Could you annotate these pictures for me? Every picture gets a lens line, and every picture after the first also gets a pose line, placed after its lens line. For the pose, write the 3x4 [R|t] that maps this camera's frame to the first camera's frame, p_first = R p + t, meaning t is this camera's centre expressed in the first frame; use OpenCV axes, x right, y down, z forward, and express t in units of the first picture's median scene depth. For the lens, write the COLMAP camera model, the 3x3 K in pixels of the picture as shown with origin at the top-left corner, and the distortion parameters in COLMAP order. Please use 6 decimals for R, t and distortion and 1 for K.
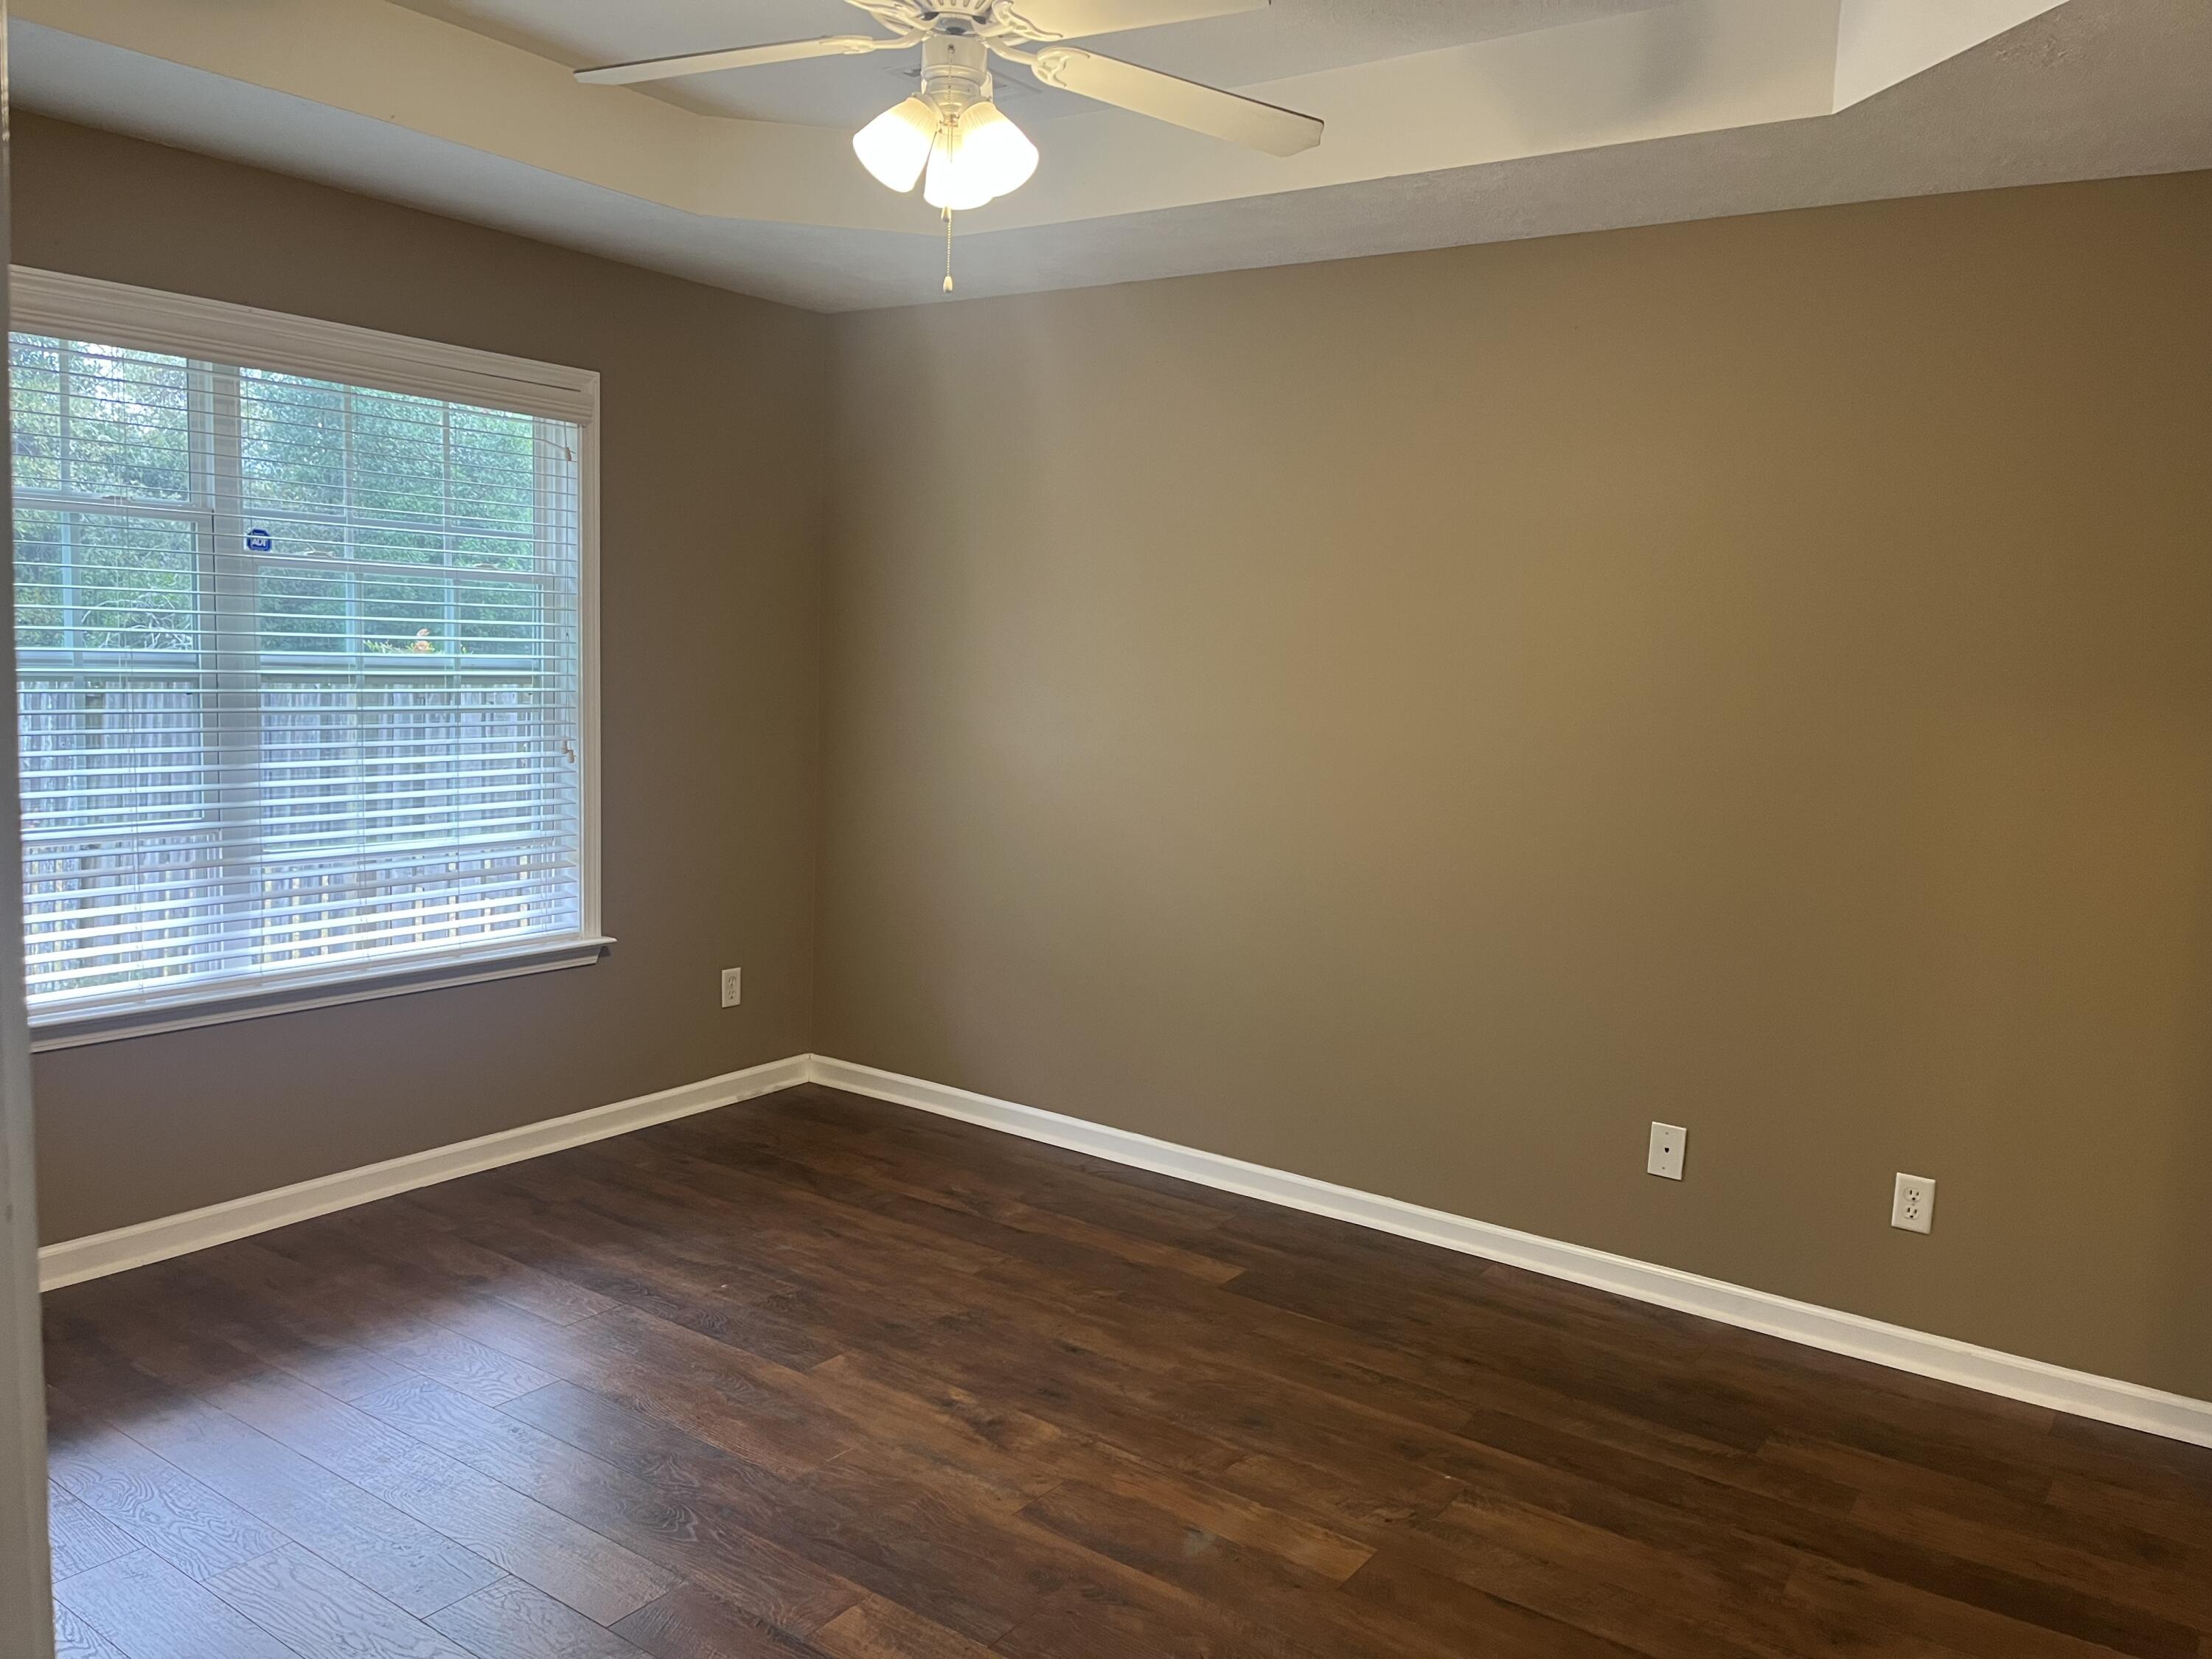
lens RADIAL K [[1670.2, 0, 1112.0], [0, 1670.2, 831.2], [0, 0, 1]] dist [0.048041, -0.012937]
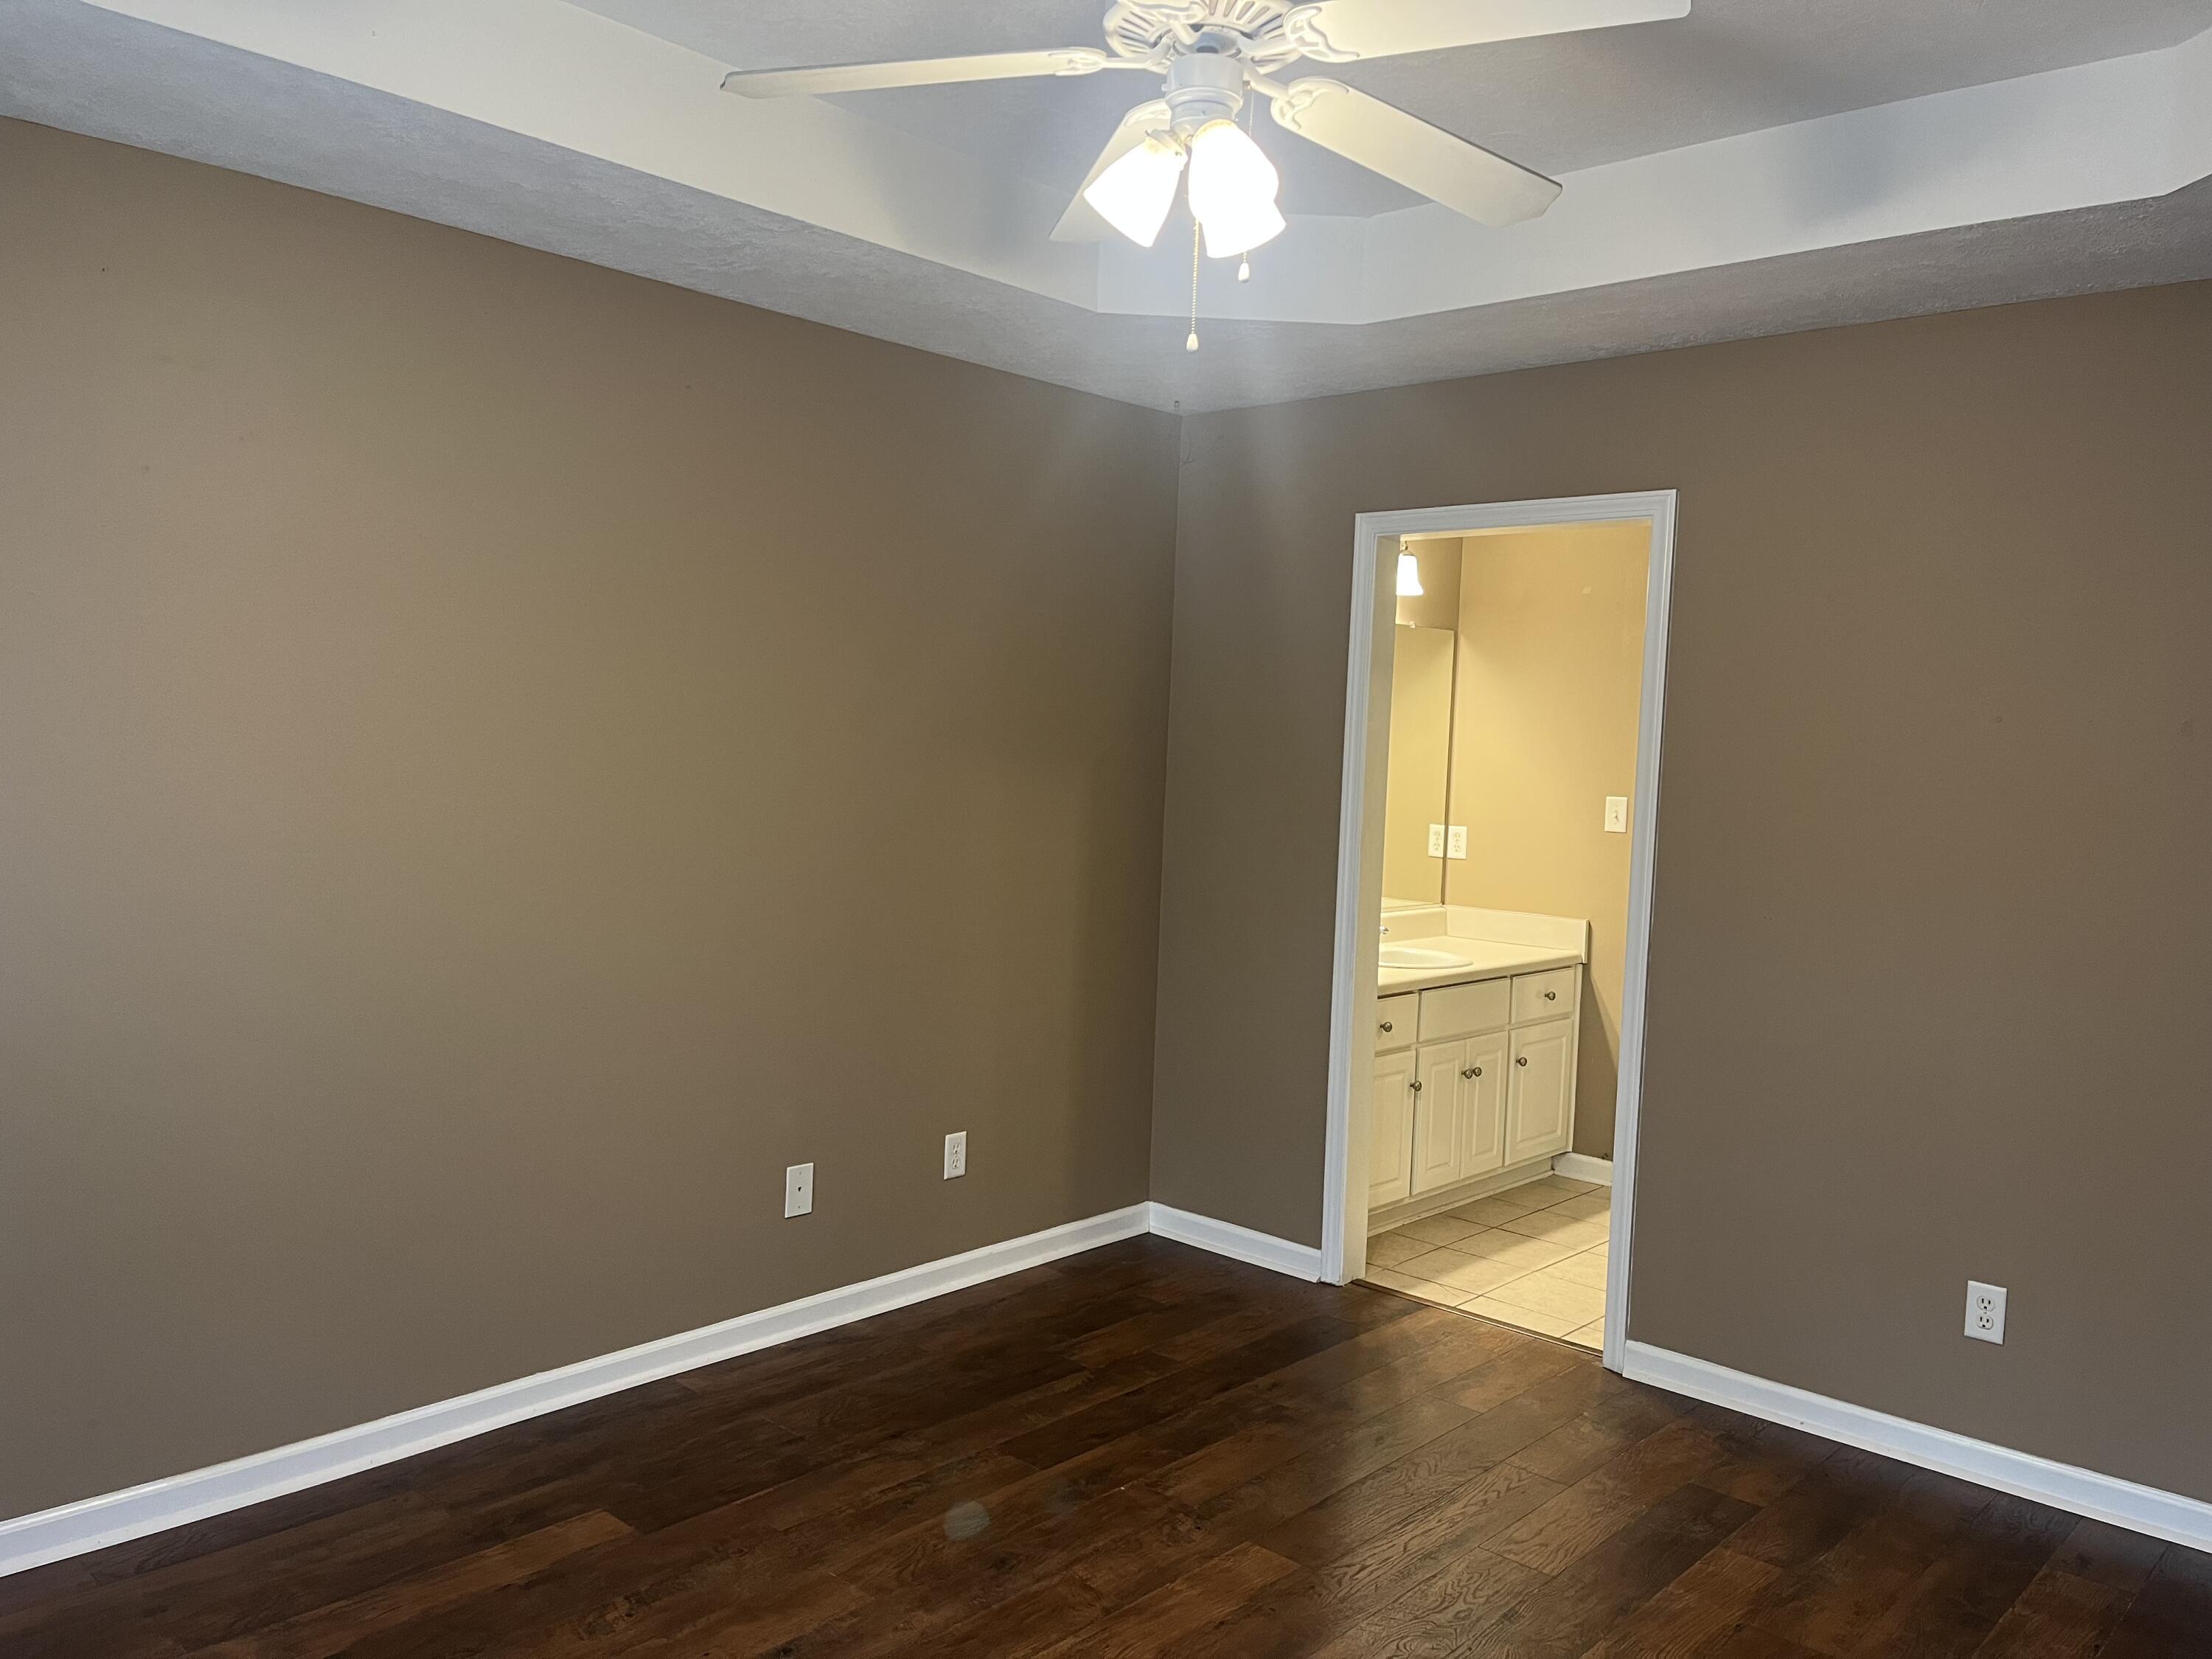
lens RADIAL K [[1670.2, 0, 1113.2], [0, 1670.2, 826.4], [0, 0, 1]] dist [0.048041, -0.012937]
pose [[0.127211, -0.091053, 0.987688, -0.737470], [0.081008, 0.993405, 0.081146, -0.116647], [-0.988562, 0.069688, 0.133748, 0.726167]]
